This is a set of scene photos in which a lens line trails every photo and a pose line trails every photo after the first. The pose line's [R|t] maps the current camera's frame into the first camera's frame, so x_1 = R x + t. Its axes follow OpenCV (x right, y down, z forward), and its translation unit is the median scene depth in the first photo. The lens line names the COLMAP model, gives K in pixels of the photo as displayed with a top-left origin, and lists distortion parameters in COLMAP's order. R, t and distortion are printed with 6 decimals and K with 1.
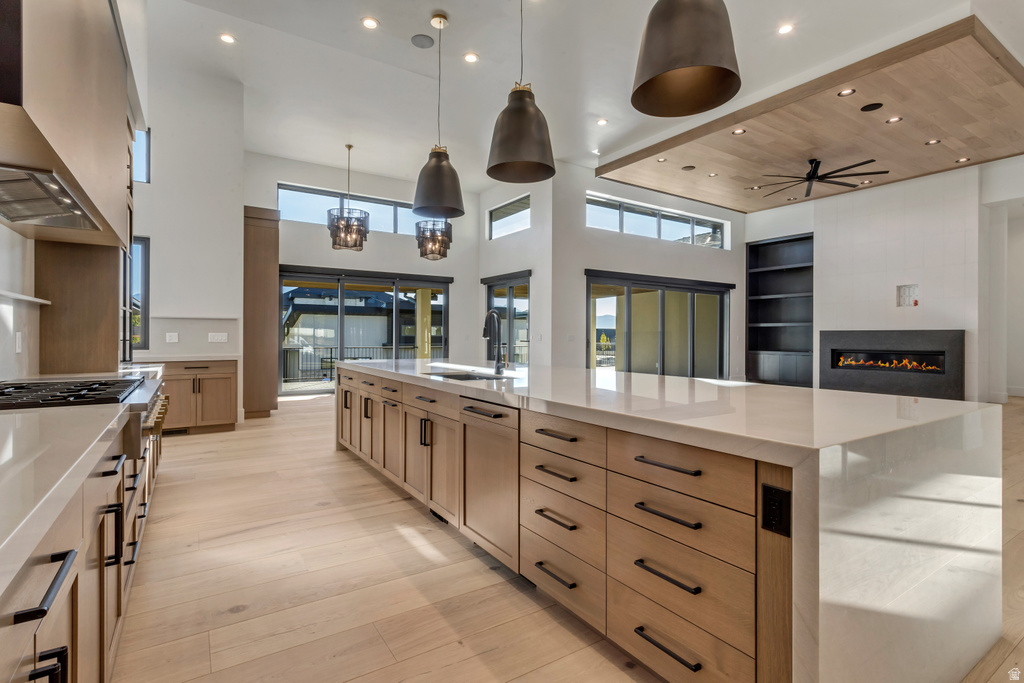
lens RADIAL K [[487.2, 0, 511.7], [0, 487.2, 333.7], [0, 0, 1]] dist [0.001453, 0.001741]
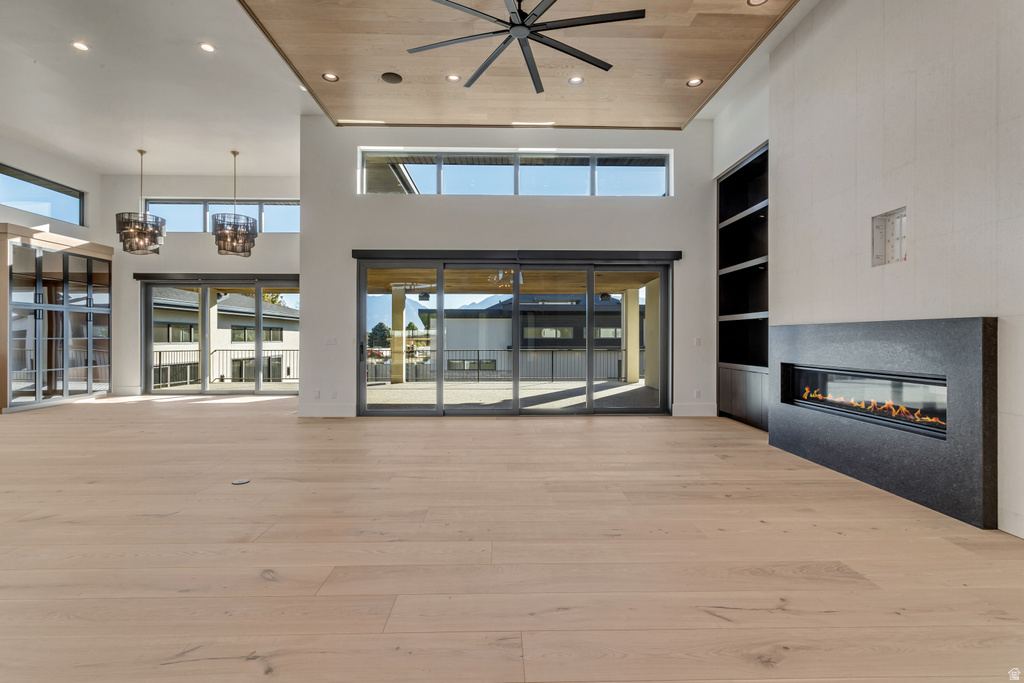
lens RADIAL K [[487.2, 0, 508.6], [0, 487.2, 331.7], [0, 0, 1]] dist [0.001453, 0.001741]
pose [[0.849817, -0.010133, -0.526981, 0.752105], [0.005308, 0.999929, -0.010669, 0.003527], [0.527051, 0.006270, 0.849810, 0.481331]]
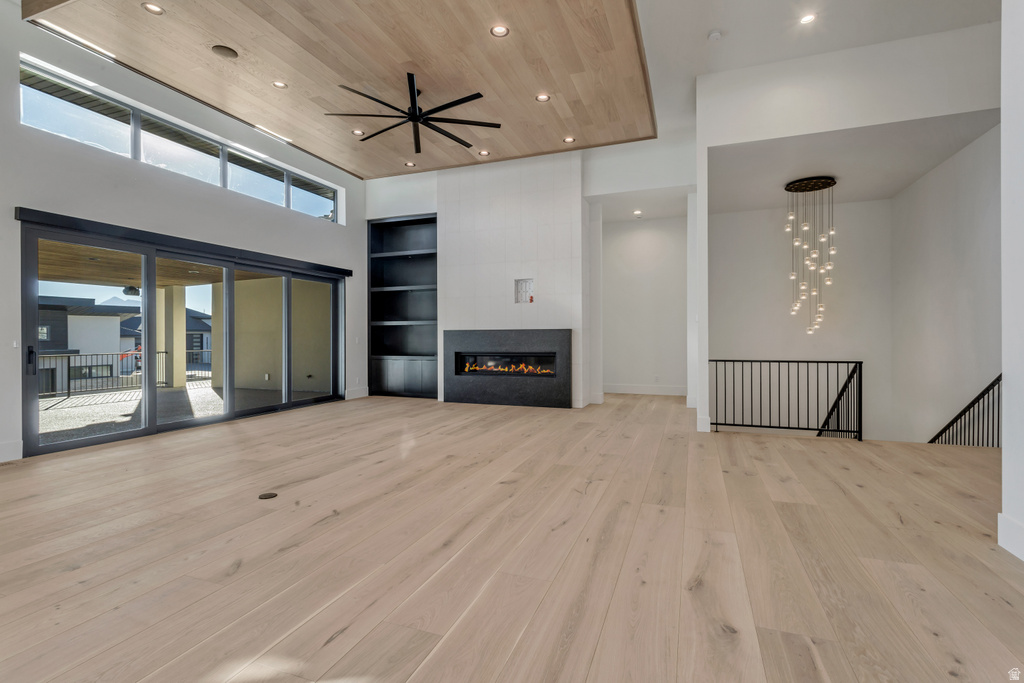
lens RADIAL K [[487.2, 0, 507.8], [0, 487.2, 333.2], [0, 0, 1]] dist [0.001453, 0.001741]
pose [[0.809399, -0.003877, 0.587247, 0.260536], [0.006262, 0.999978, -0.002029, 0.000922], [-0.587226, 0.005320, 0.809406, 0.293572]]
